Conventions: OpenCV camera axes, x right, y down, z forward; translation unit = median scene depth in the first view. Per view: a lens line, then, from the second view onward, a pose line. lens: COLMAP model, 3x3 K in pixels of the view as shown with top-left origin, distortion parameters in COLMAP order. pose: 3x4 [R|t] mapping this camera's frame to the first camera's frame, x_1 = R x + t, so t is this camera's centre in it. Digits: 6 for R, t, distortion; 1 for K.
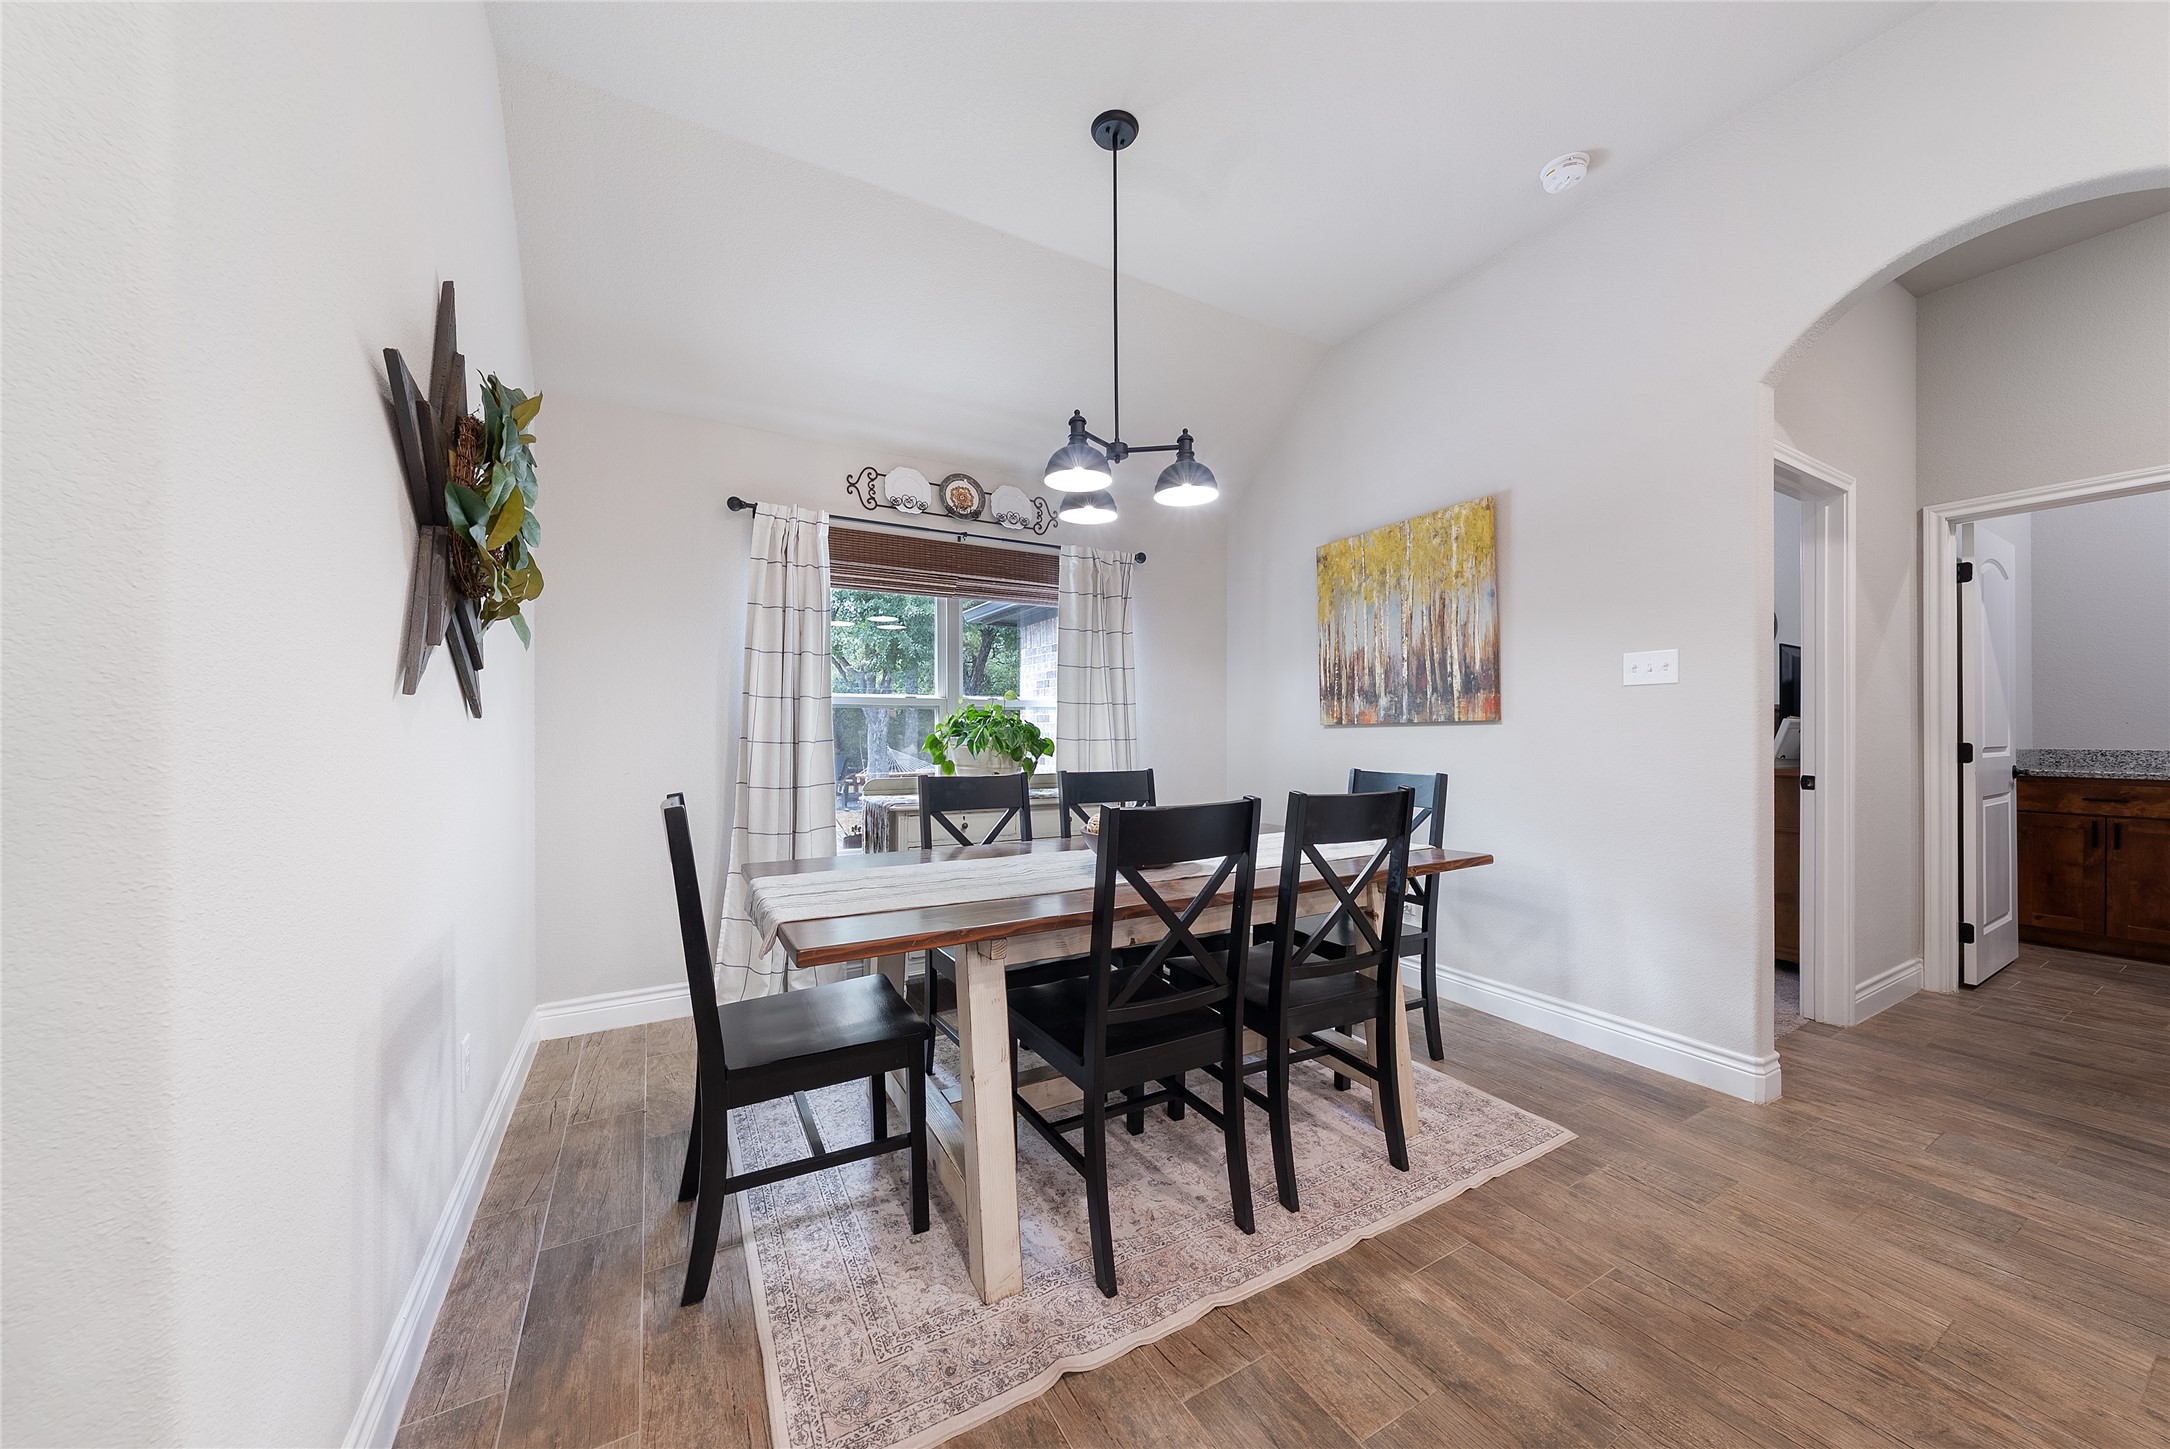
lens RADIAL K [[748.7, 0, 1075.2], [0, 748.7, 732.8], [0, 0, 1]] dist [-0.001446, 0.000607]
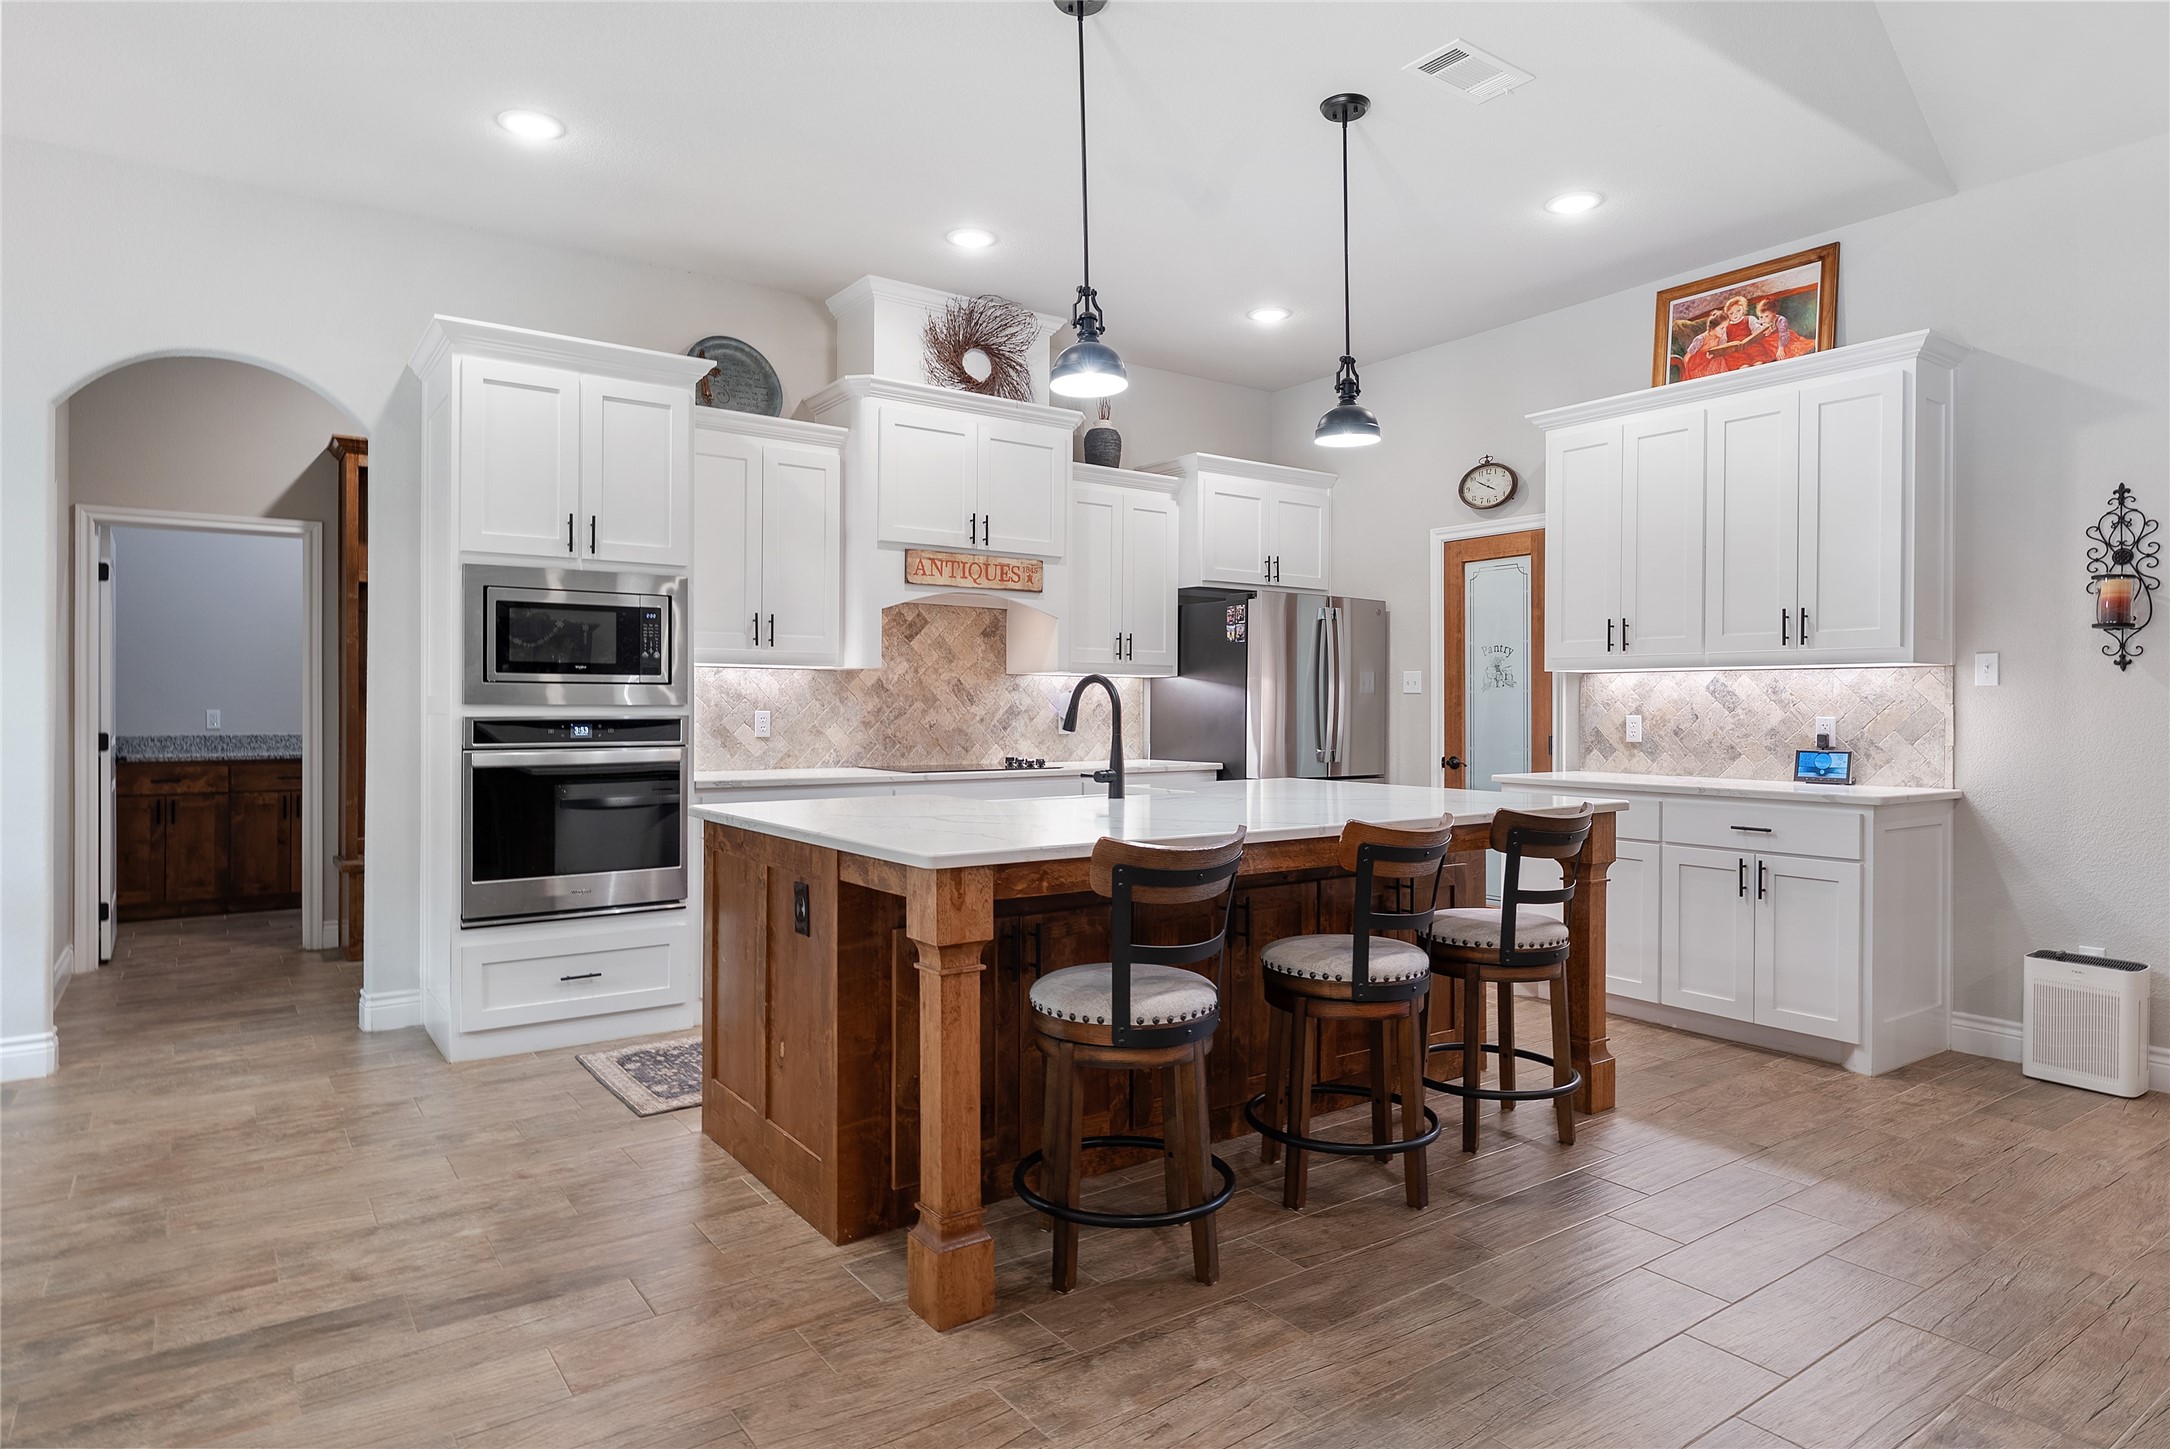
lens RADIAL K [[1232.0, 0, 1083.7], [0, 1232.0, 702.4], [0, 0, 1]] dist [0.000850, -0.000475]
pose [[-0.105039, 0.005978, 0.994450, -1.093223], [-0.000414, 0.999982, -0.006055, -0.029574], [-0.994468, -0.001048, -0.105034, -0.313798]]
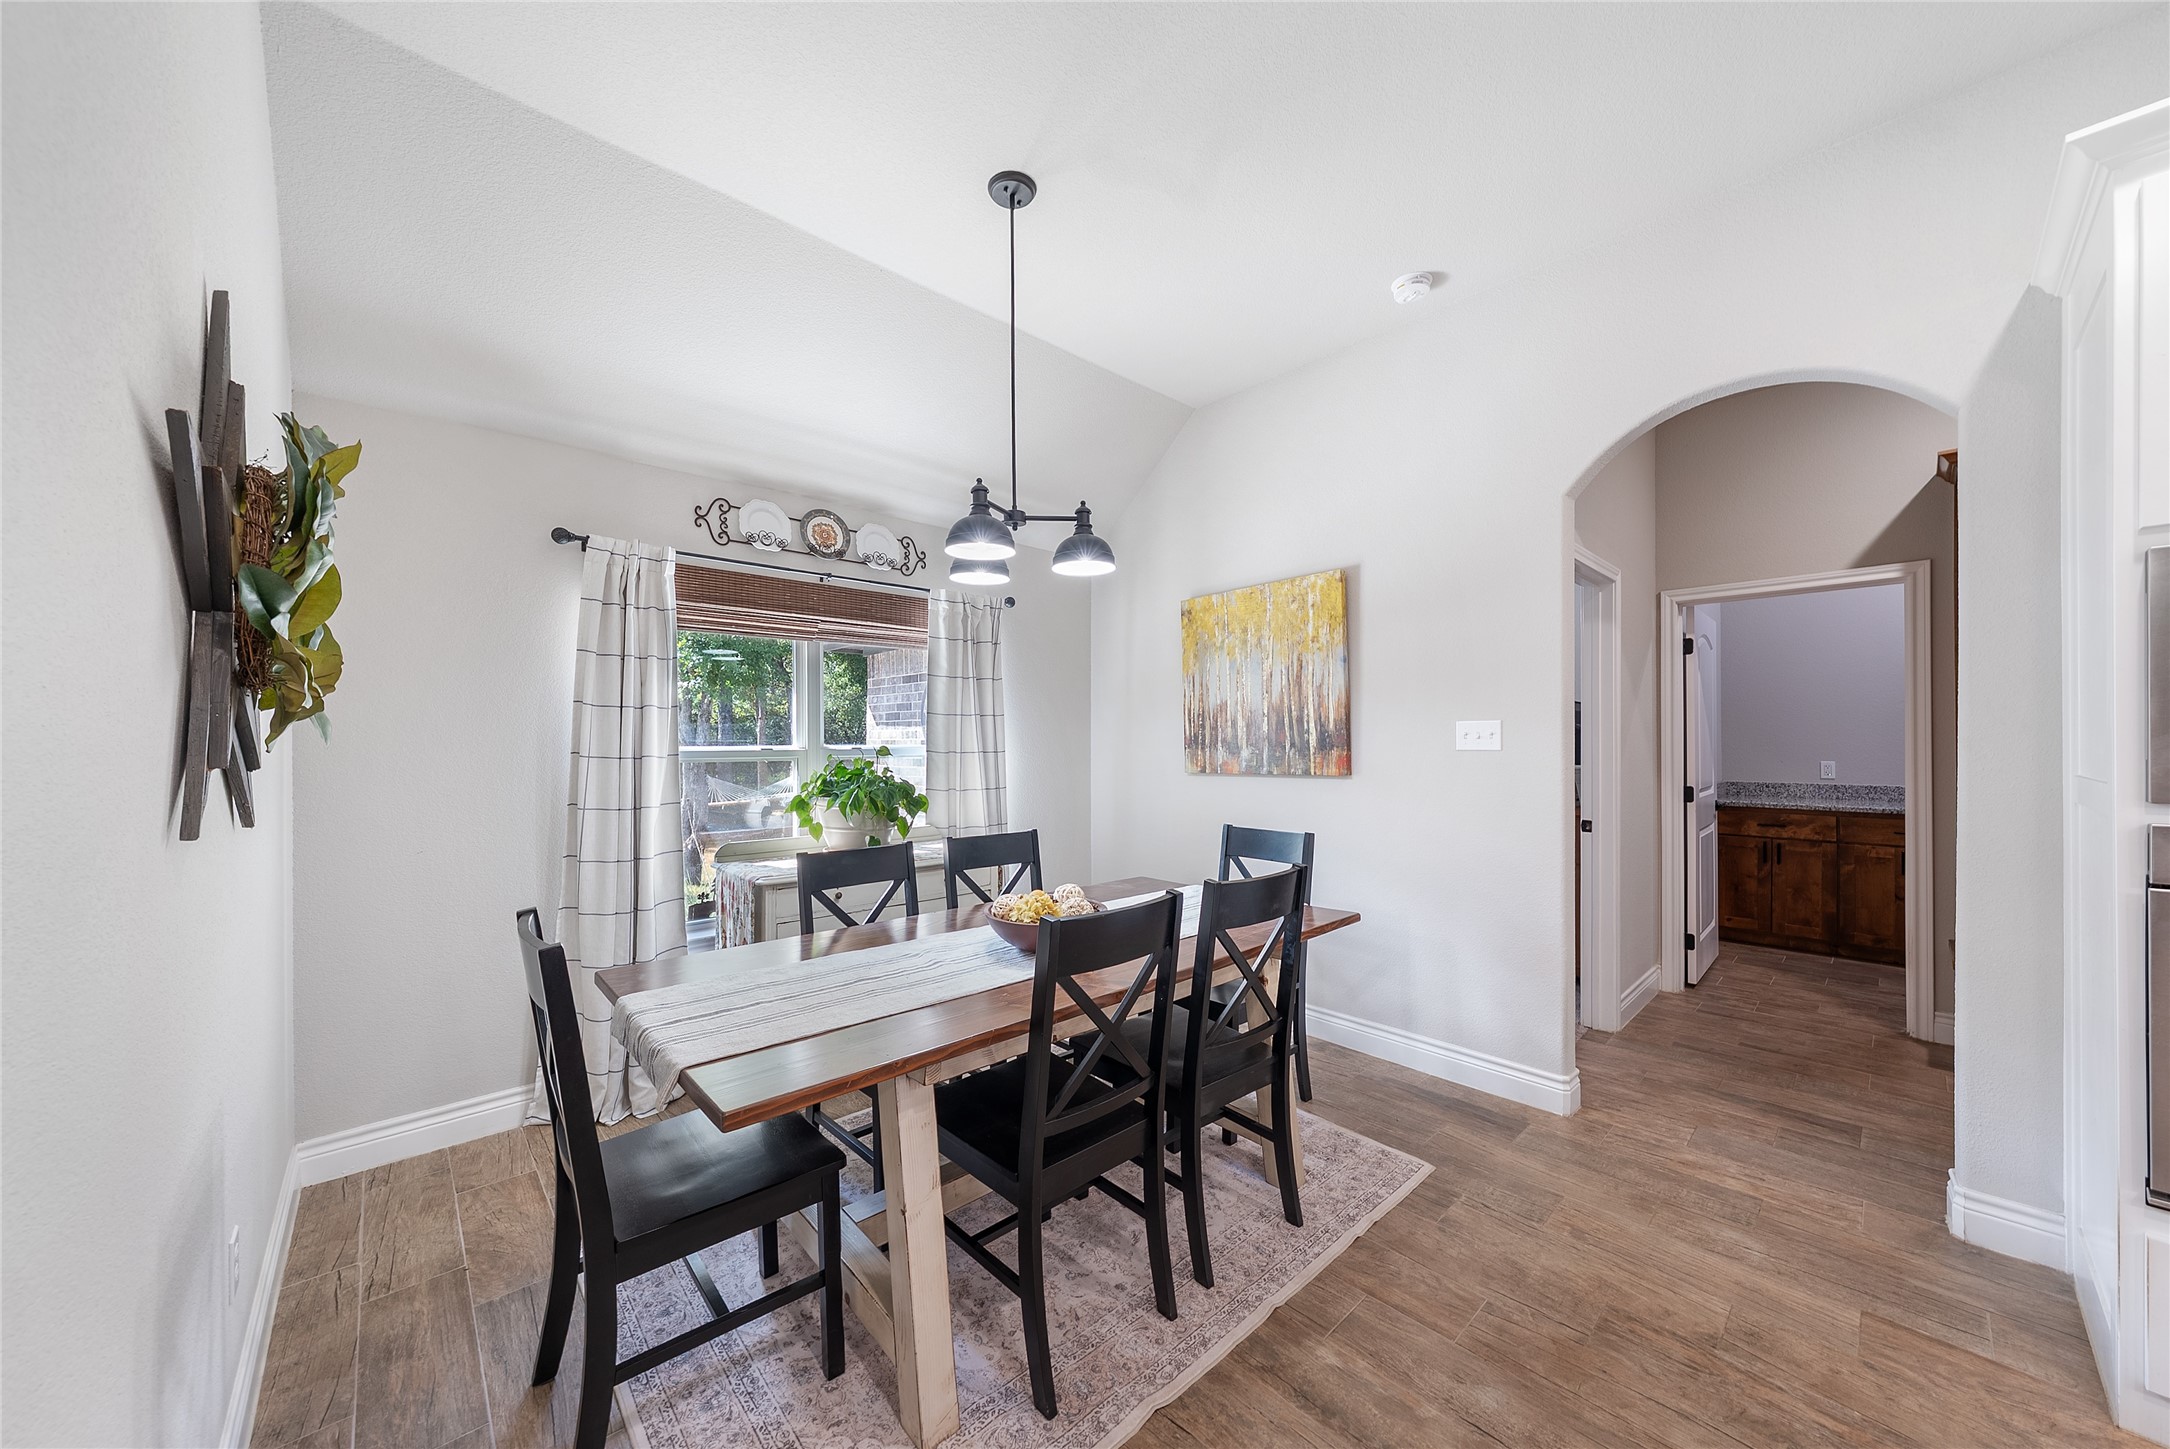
lens RADIAL K [[758.8, 0, 1067.1], [0, 758.8, 742.3], [0, 0, 1]] dist [-0.001193, 0.000235]
pose [[0.976267, -0.002164, 0.216561, -0.104347], [0.002190, 0.999998, 0.000123, -0.093980], [-0.216560, 0.000354, 0.976269, 0.019014]]
